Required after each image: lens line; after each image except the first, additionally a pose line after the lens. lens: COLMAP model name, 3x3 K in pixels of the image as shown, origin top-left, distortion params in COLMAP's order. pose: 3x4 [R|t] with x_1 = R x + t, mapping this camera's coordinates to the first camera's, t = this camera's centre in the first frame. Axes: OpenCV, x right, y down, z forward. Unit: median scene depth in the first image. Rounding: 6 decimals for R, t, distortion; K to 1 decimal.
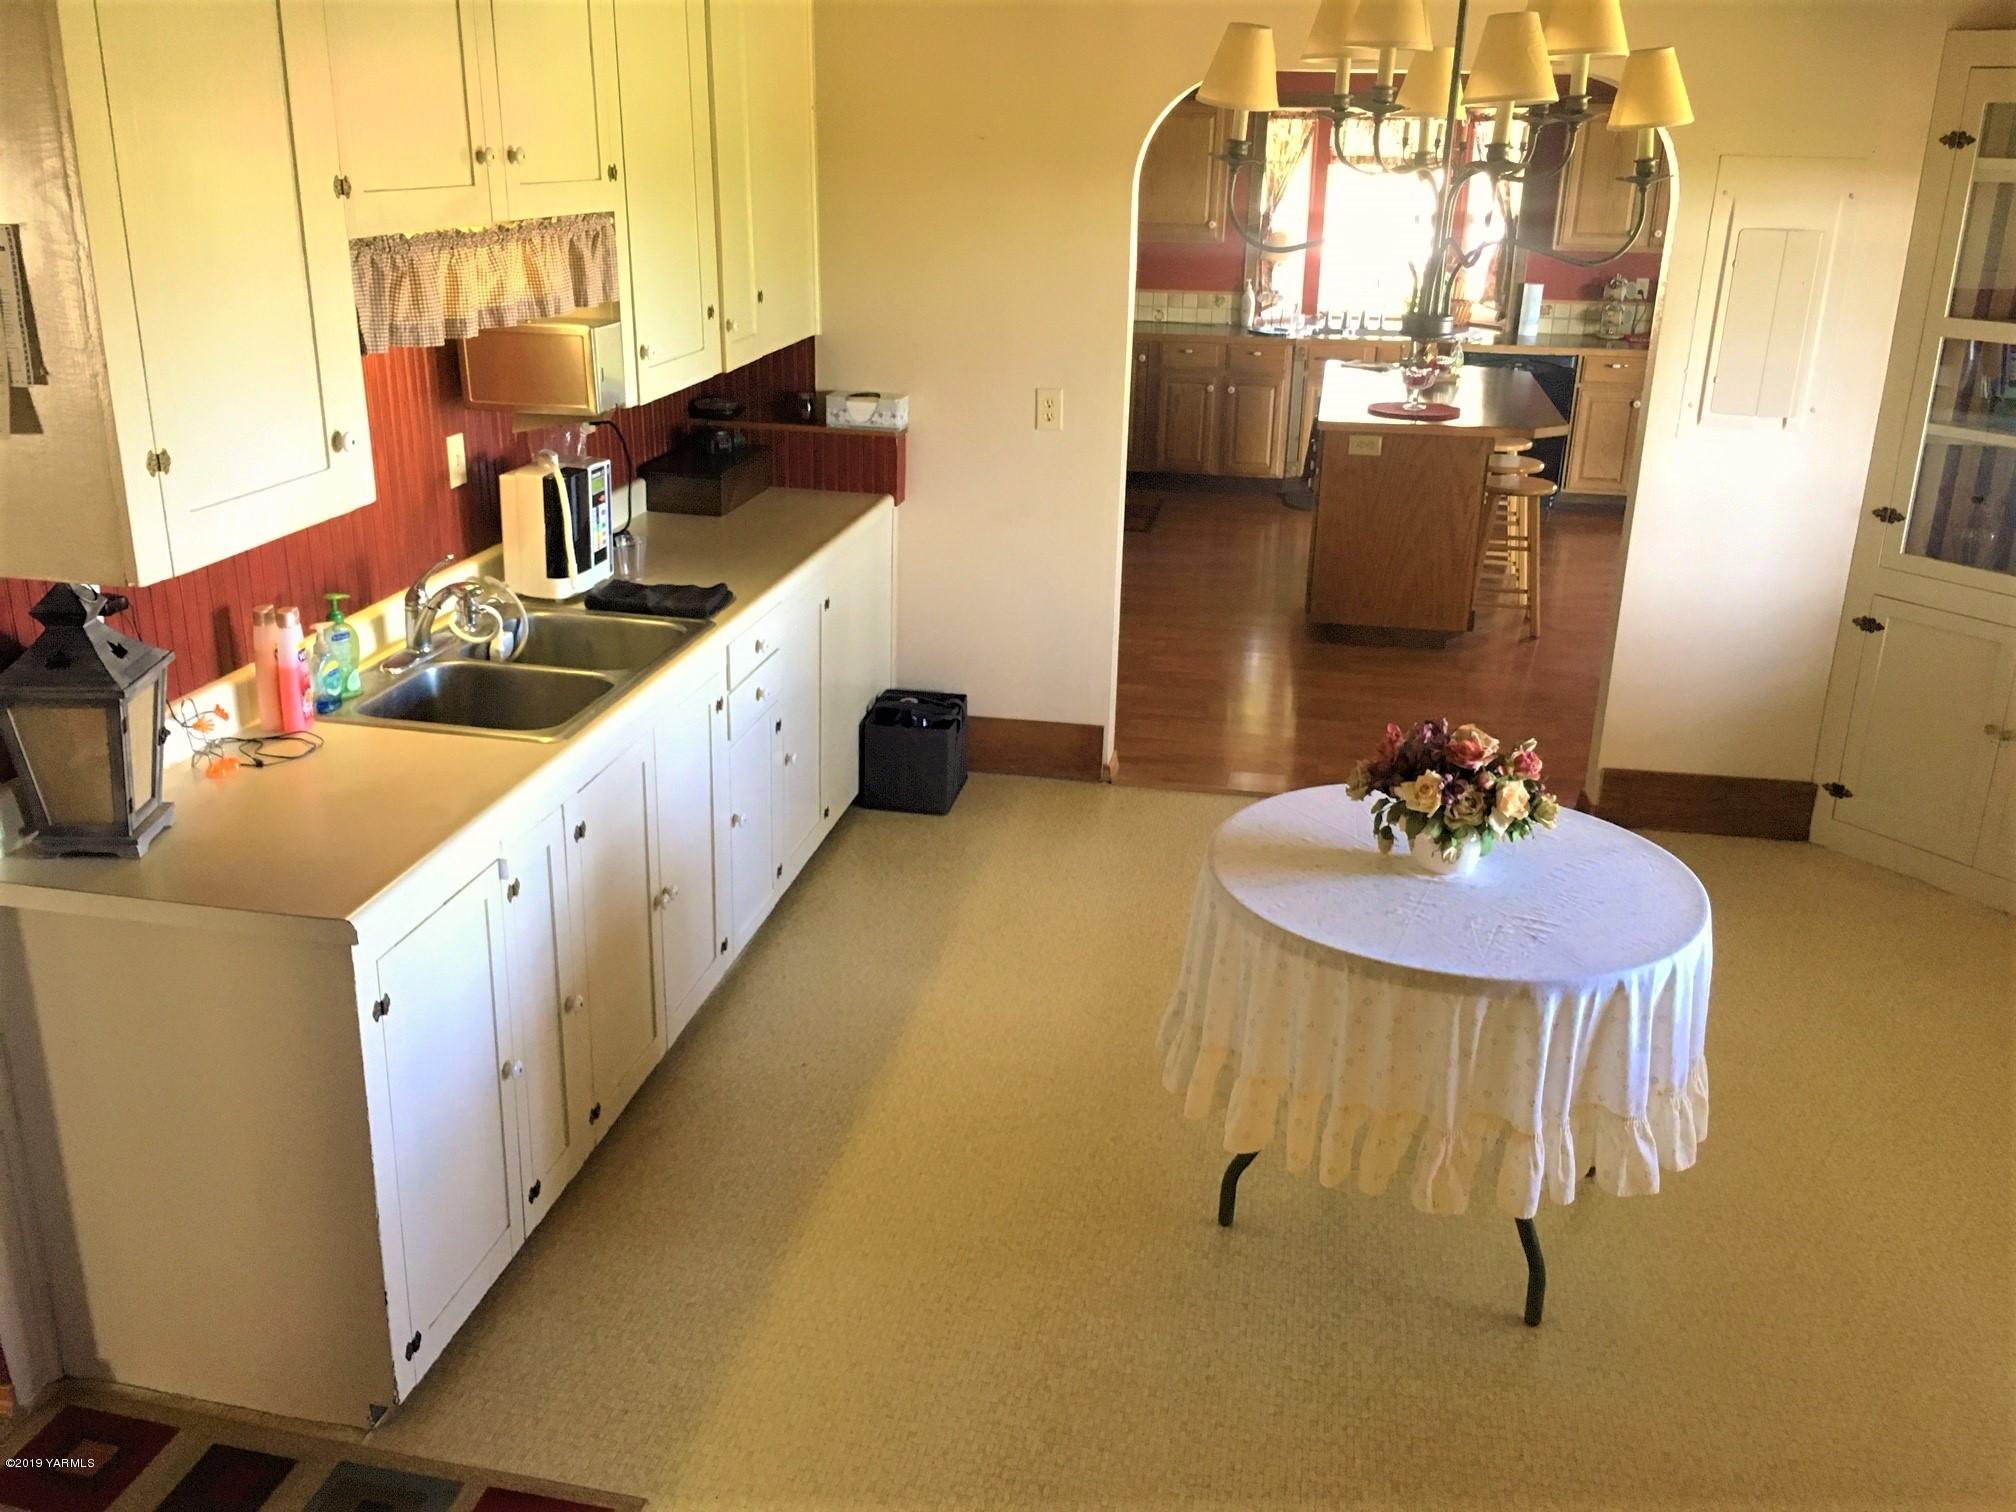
lens RADIAL K [[1723.3, 0, 1000.4], [0, 1723.3, 763.4], [0, 0, 1]] dist [0.034675, -0.000374]
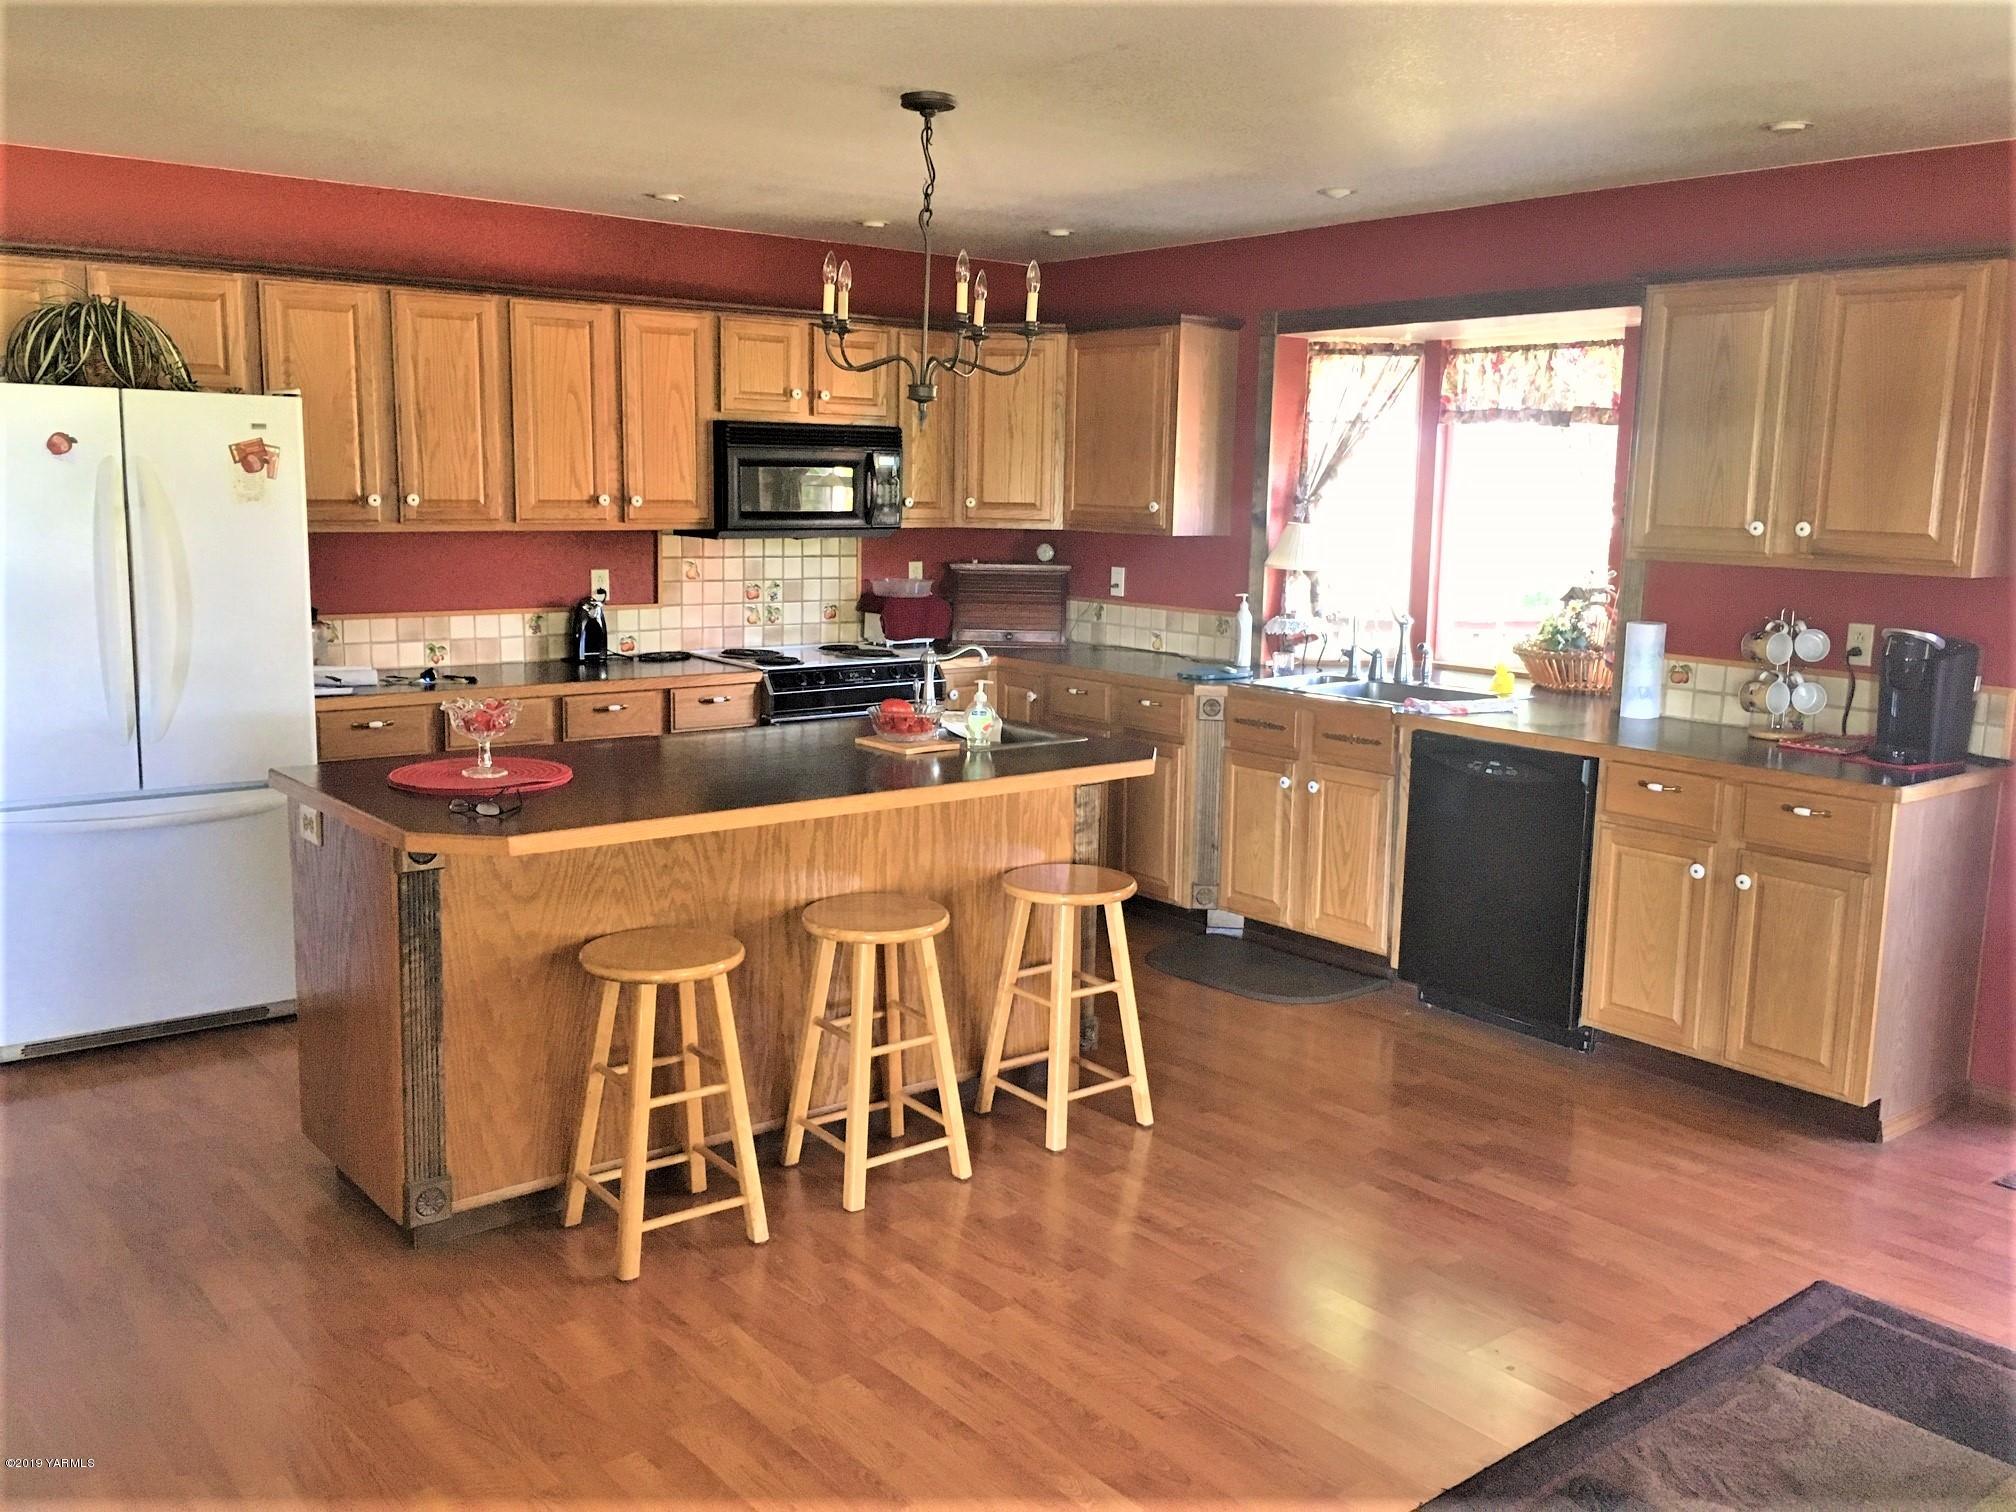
lens RADIAL K [[1723.3, 0, 1006.6], [0, 1723.3, 750.5], [0, 0, 1]] dist [0.034675, -0.000374]
pose [[0.769621, 0.100395, -0.630559, 0.487883], [-0.228045, 0.965646, -0.124592, -0.129486], [0.596388, 0.239685, 0.766076, 0.489615]]
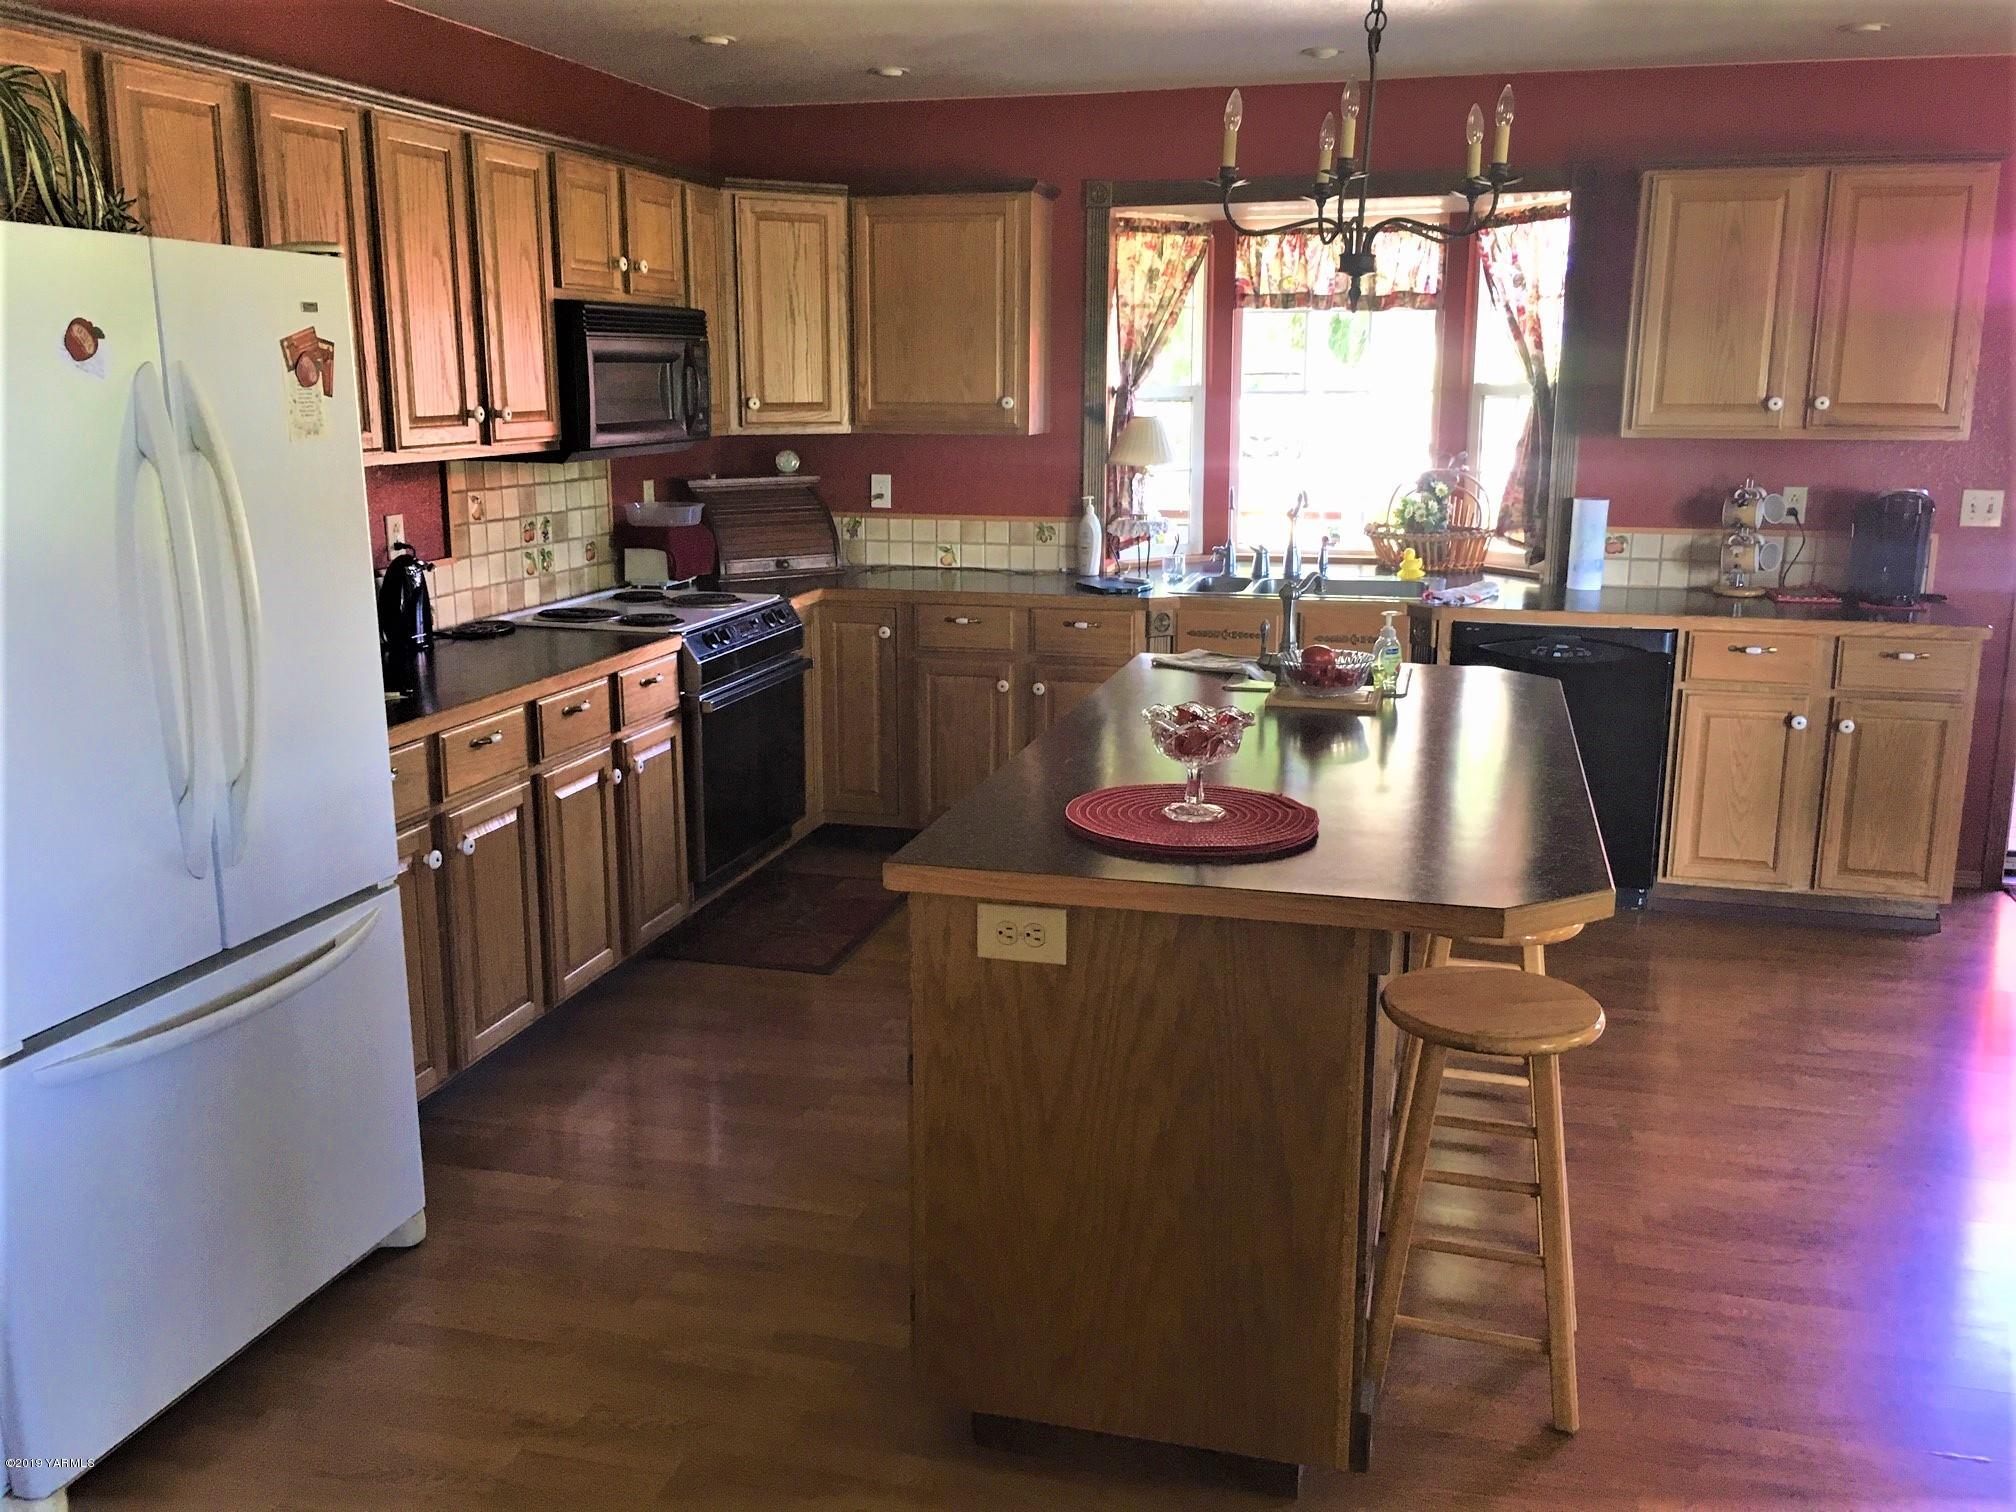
lens RADIAL K [[1723.3, 0, 1007.8], [0, 1723.3, 740.8], [0, 0, 1]] dist [0.034675, -0.000374]
pose [[0.997516, -0.000657, -0.070441, 0.160135], [-0.009497, 0.989575, -0.143706, -0.118829], [0.069801, 0.144018, 0.987110, 0.450825]]
